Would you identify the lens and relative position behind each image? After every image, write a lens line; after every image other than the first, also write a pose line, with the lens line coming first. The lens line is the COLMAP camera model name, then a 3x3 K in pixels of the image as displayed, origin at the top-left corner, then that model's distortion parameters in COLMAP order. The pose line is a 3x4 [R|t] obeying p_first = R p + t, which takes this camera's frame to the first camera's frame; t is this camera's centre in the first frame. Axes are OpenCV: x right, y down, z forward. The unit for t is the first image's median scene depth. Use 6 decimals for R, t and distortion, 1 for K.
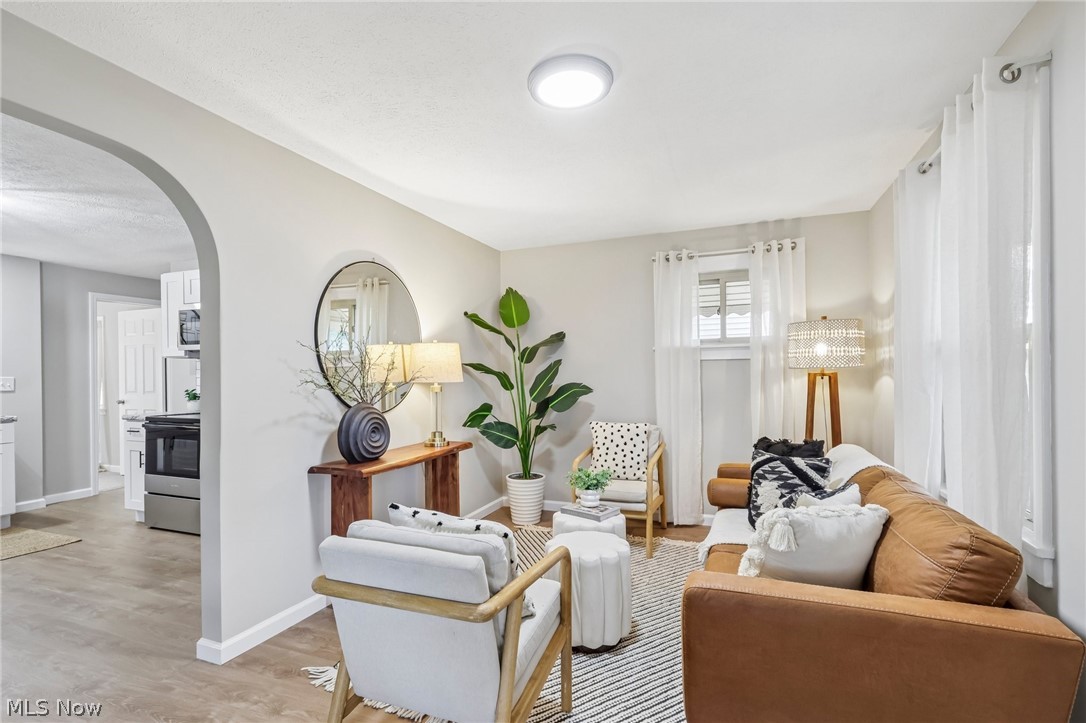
lens RADIAL K [[510.0, 0, 538.5], [0, 510.0, 374.8], [0, 0, 1]] dist [-0.001412, -0.000350]
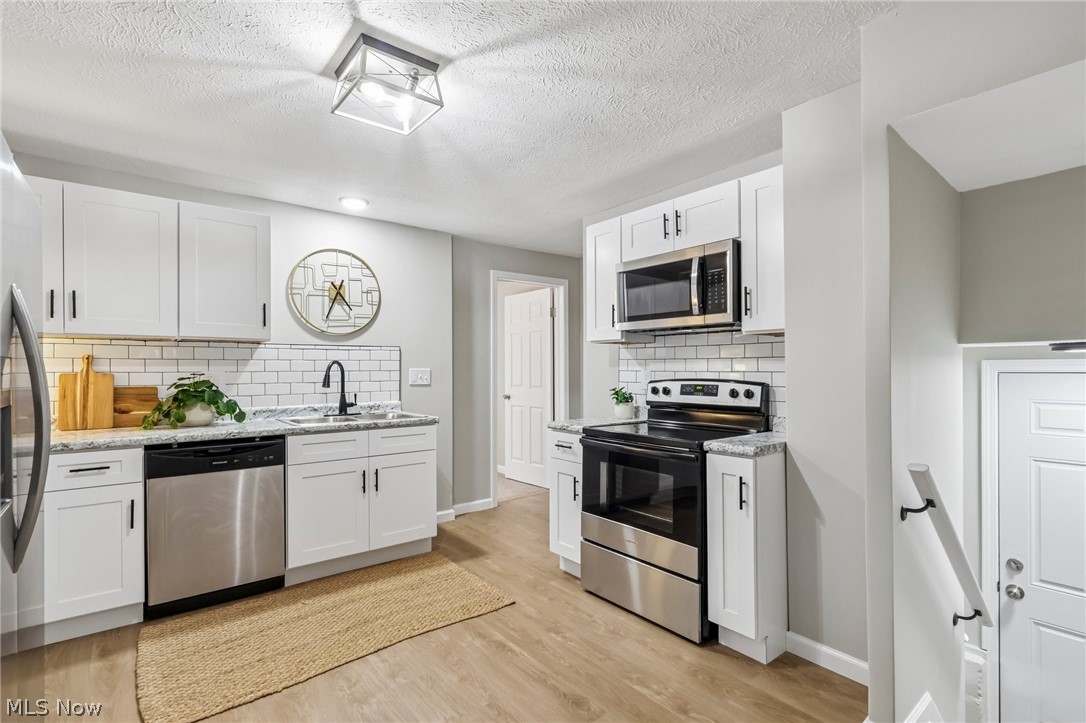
lens RADIAL K [[505.5, 0, 542.6], [0, 505.5, 370.2], [0, 0, 1]] dist [-0.003151, -0.000395]
pose [[0.866956, 0.007905, -0.498322, -0.468951], [-0.006279, 0.999968, 0.004938, 0.002263], [0.498345, -0.001152, 0.866978, 0.376251]]
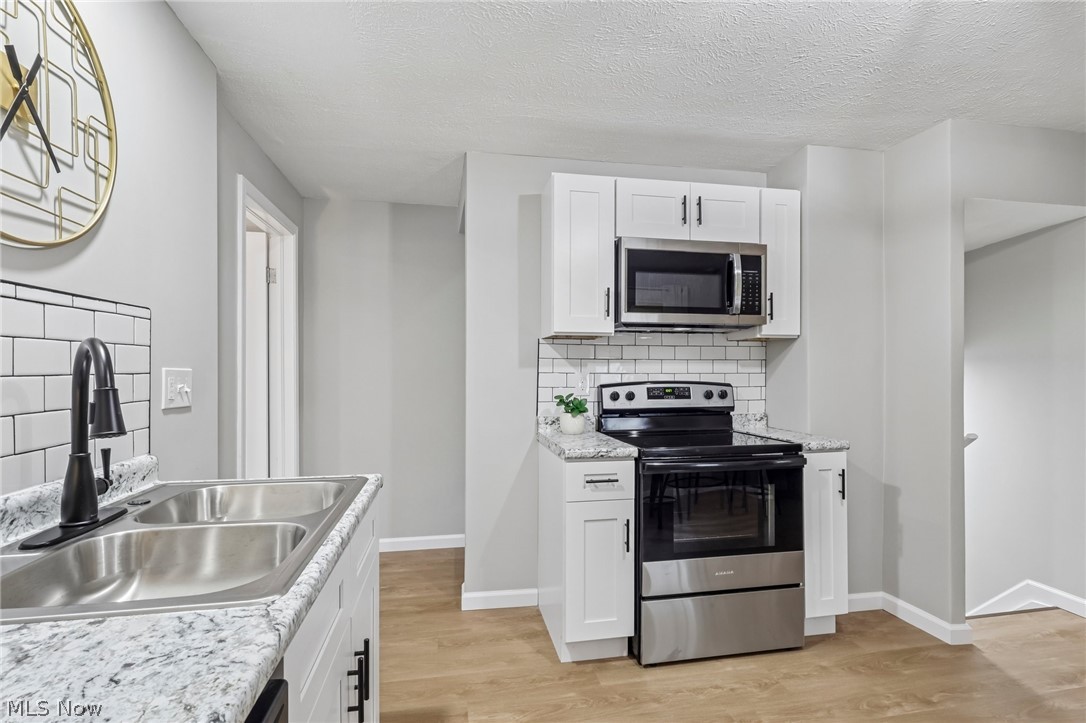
lens RADIAL K [[510.0, 0, 538.5], [0, 510.0, 374.8], [0, 0, 1]] dist [-0.001412, -0.000350]
pose [[0.850232, 0.003379, 0.526398, -1.099248], [-0.005417, 0.999983, 0.002331, 0.007398], [-0.526381, -0.004833, 0.850235, 0.608809]]
